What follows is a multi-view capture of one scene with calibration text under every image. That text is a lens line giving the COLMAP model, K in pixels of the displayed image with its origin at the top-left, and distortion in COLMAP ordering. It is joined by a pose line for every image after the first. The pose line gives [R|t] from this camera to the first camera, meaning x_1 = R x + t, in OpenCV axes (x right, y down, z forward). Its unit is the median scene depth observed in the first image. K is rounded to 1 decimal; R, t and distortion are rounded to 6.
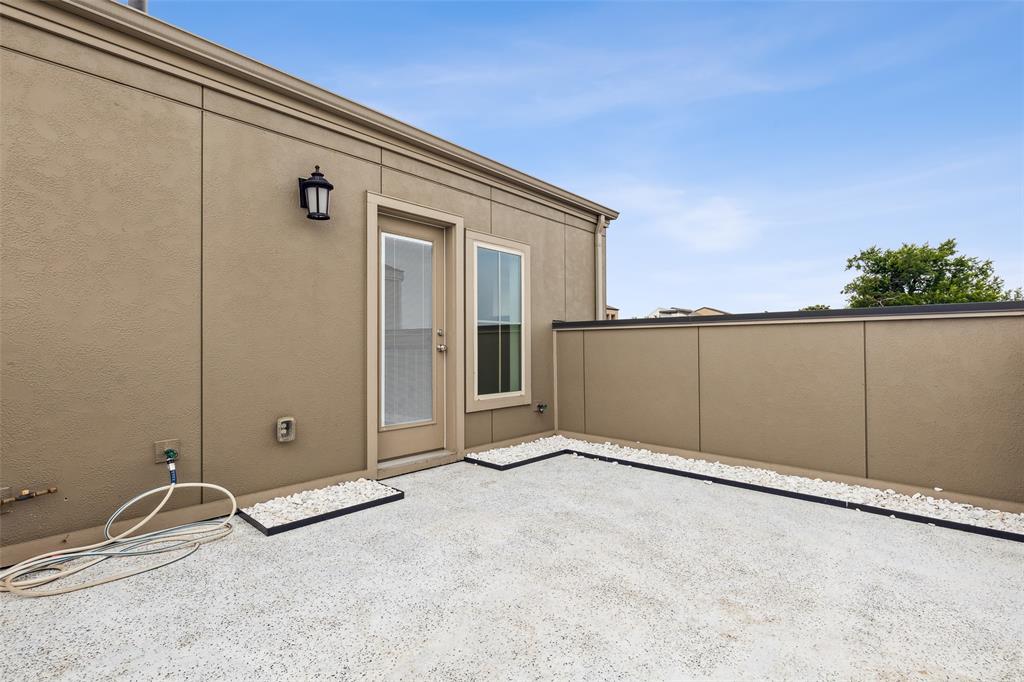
lens RADIAL K [[485.4, 0, 512.0], [0, 485.4, 341.0], [0, 0, 1]] dist [-0.000191, -0.000042]
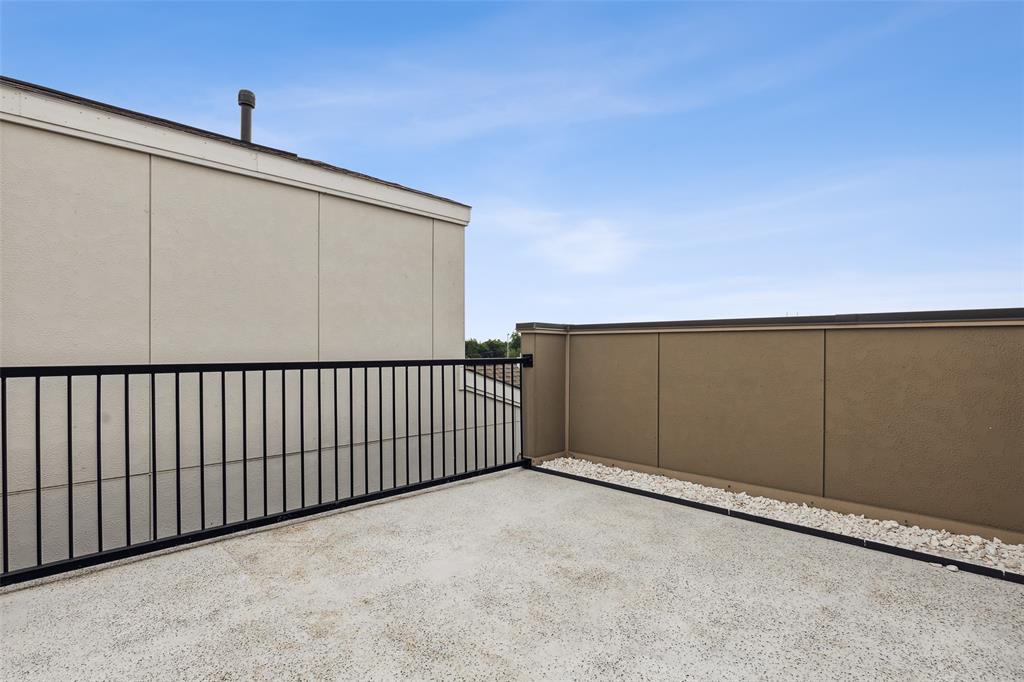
lens RADIAL K [[485.4, 0, 512.0], [0, 485.4, 341.0], [0, 0, 1]] dist [-0.000191, -0.000042]
pose [[-0.996750, -0.000030, 0.080561, -0.002557], [-0.002545, 0.999513, -0.031107, 0.005092], [-0.080520, -0.031211, -0.996264, 2.030972]]
